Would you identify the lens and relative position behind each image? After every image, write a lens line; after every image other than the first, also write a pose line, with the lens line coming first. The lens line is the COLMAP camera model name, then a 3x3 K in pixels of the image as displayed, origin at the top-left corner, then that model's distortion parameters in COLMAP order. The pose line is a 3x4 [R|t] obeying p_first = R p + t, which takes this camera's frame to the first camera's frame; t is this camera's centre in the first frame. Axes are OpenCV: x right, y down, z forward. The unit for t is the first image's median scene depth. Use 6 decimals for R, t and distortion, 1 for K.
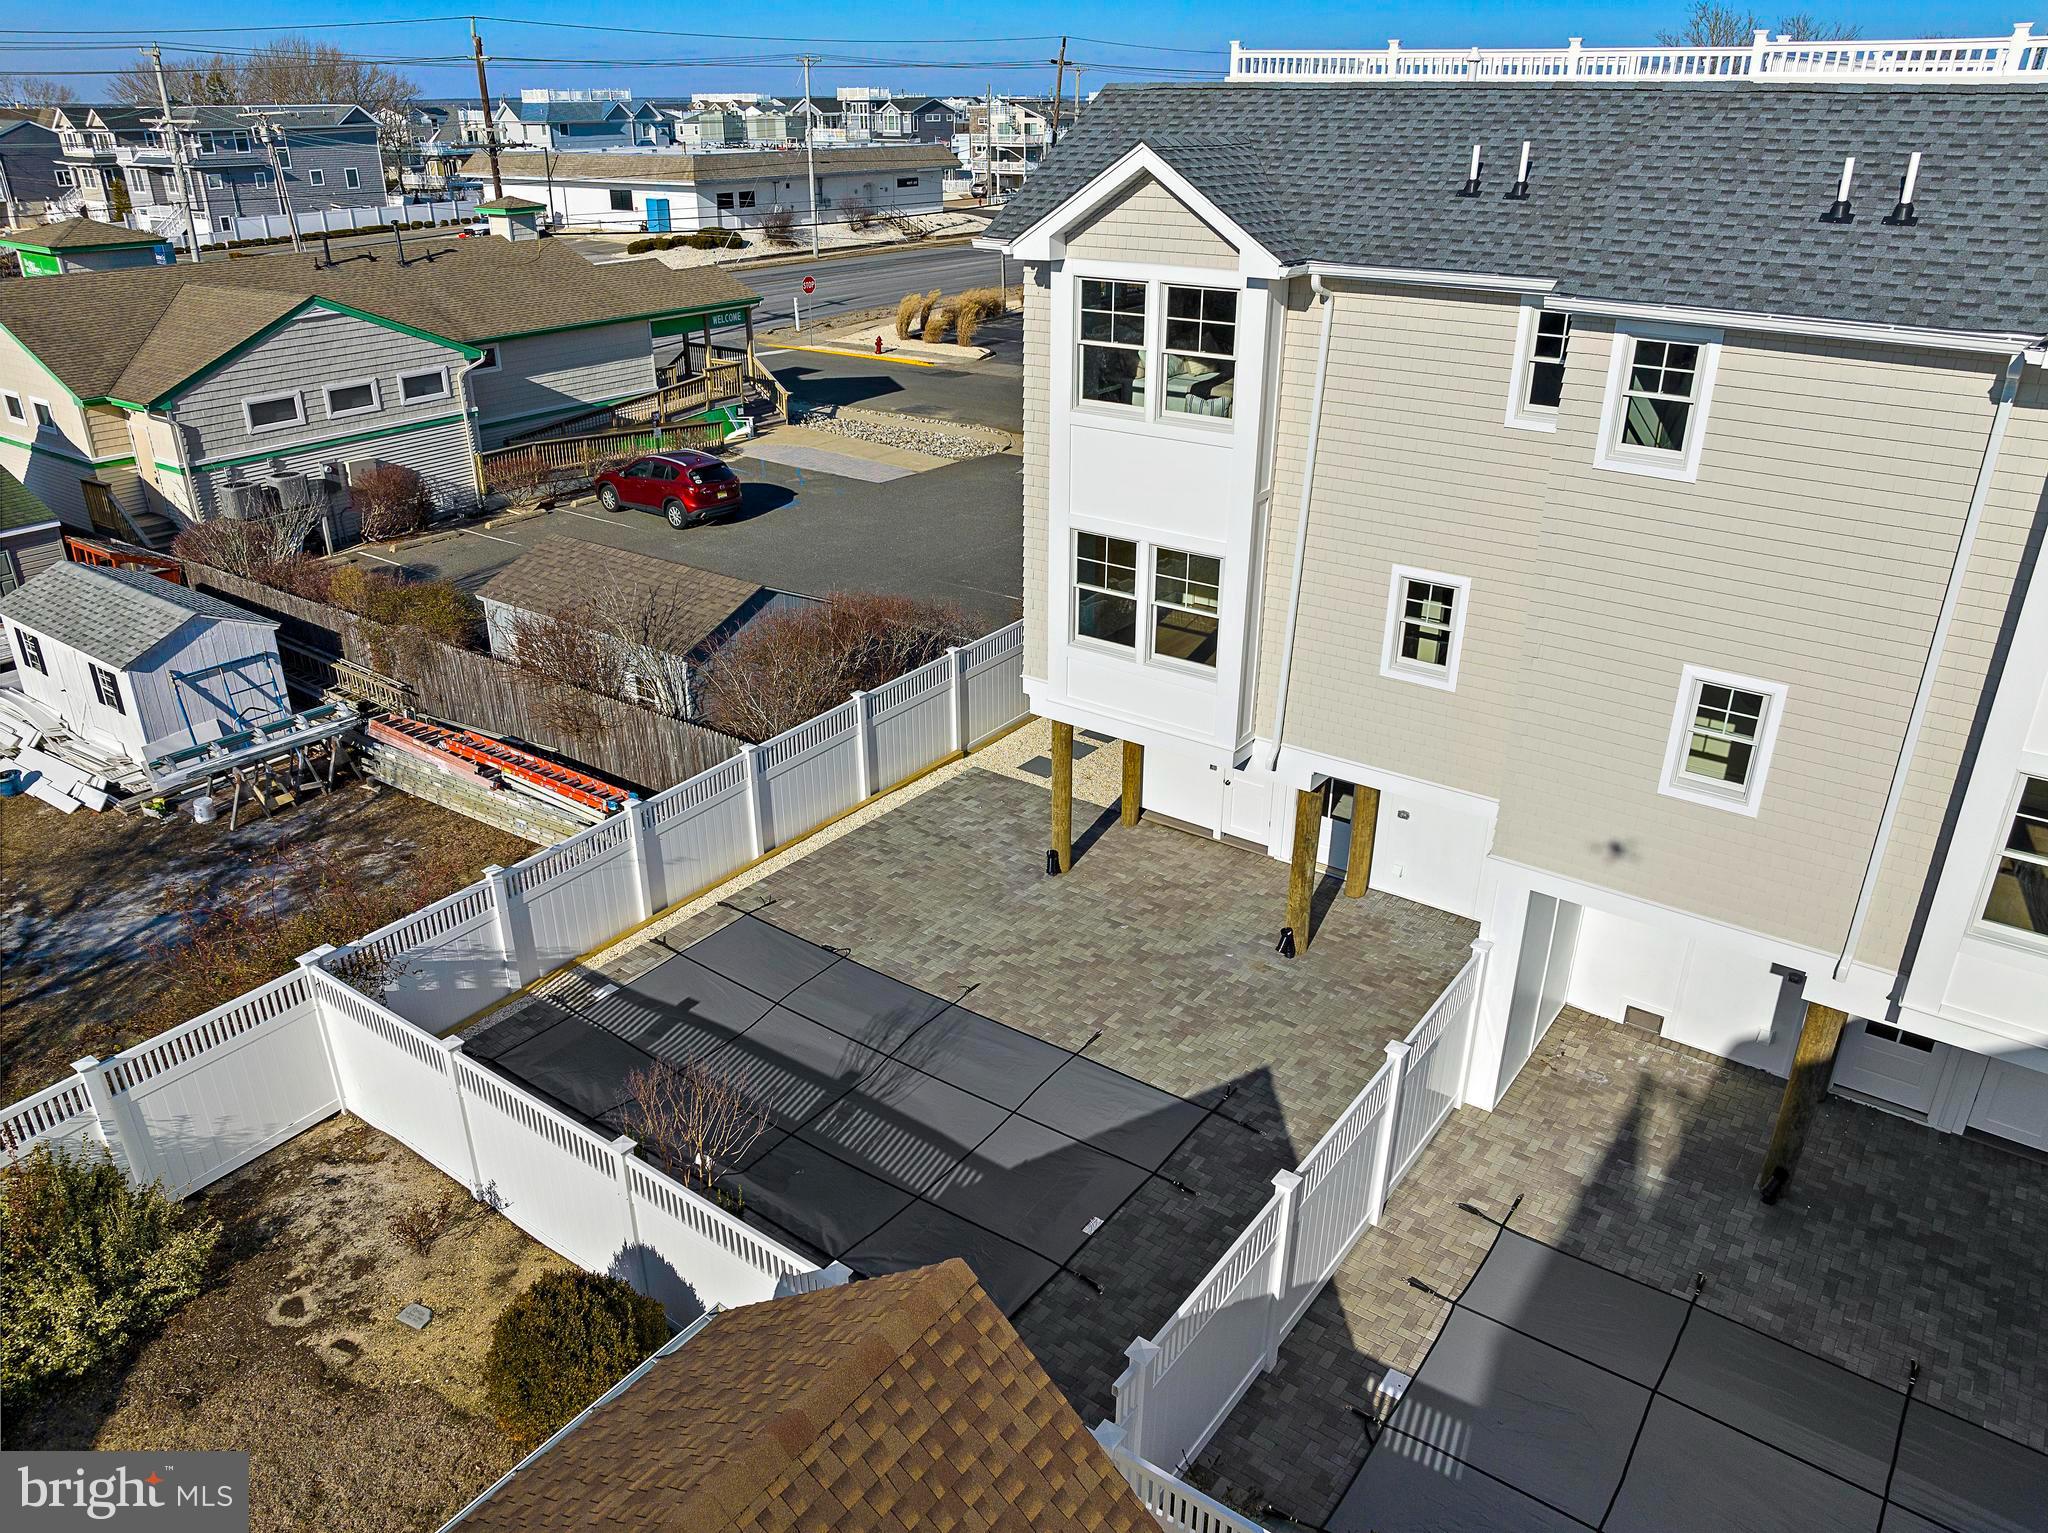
lens RADIAL K [[1443.5, 0, 1020.6], [0, 1443.5, 768.7], [0, 0, 1]] dist [-0.041271, 0.001444]
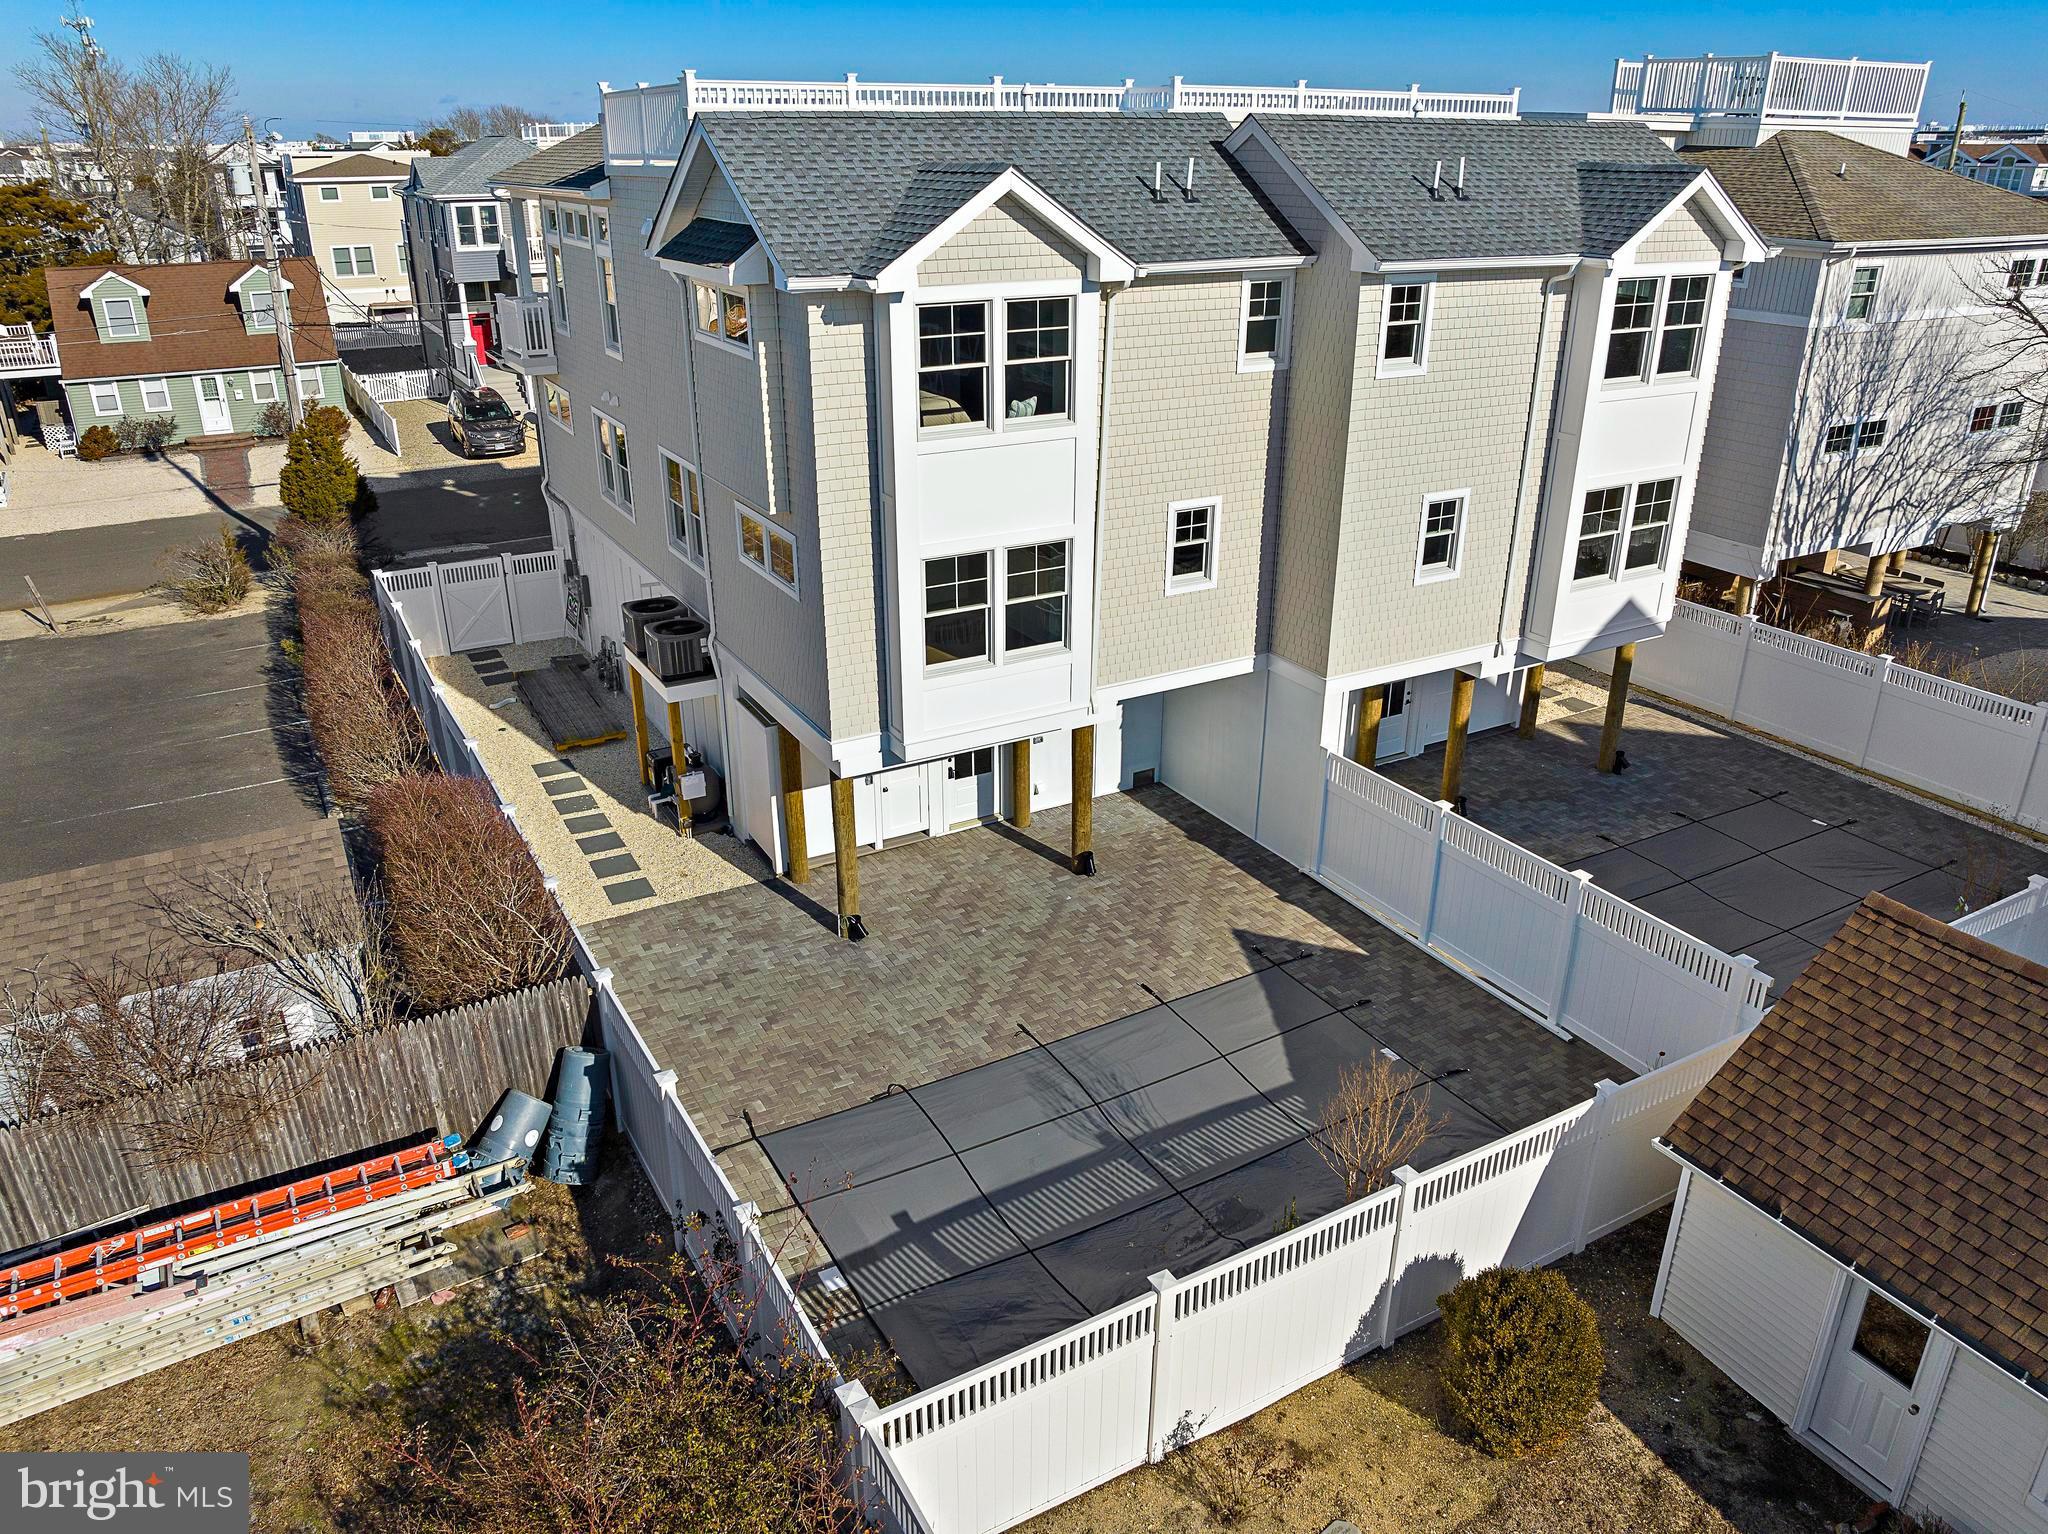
lens RADIAL K [[1443.5, 0, 1020.6], [0, 1443.5, 769.2], [0, 0, 1]] dist [-0.041271, 0.001444]
pose [[0.412489, -0.366696, 0.833899, -0.984325], [0.385927, 0.899541, 0.204662, -0.259959], [-0.825175, 0.237404, 0.512568, 0.576903]]
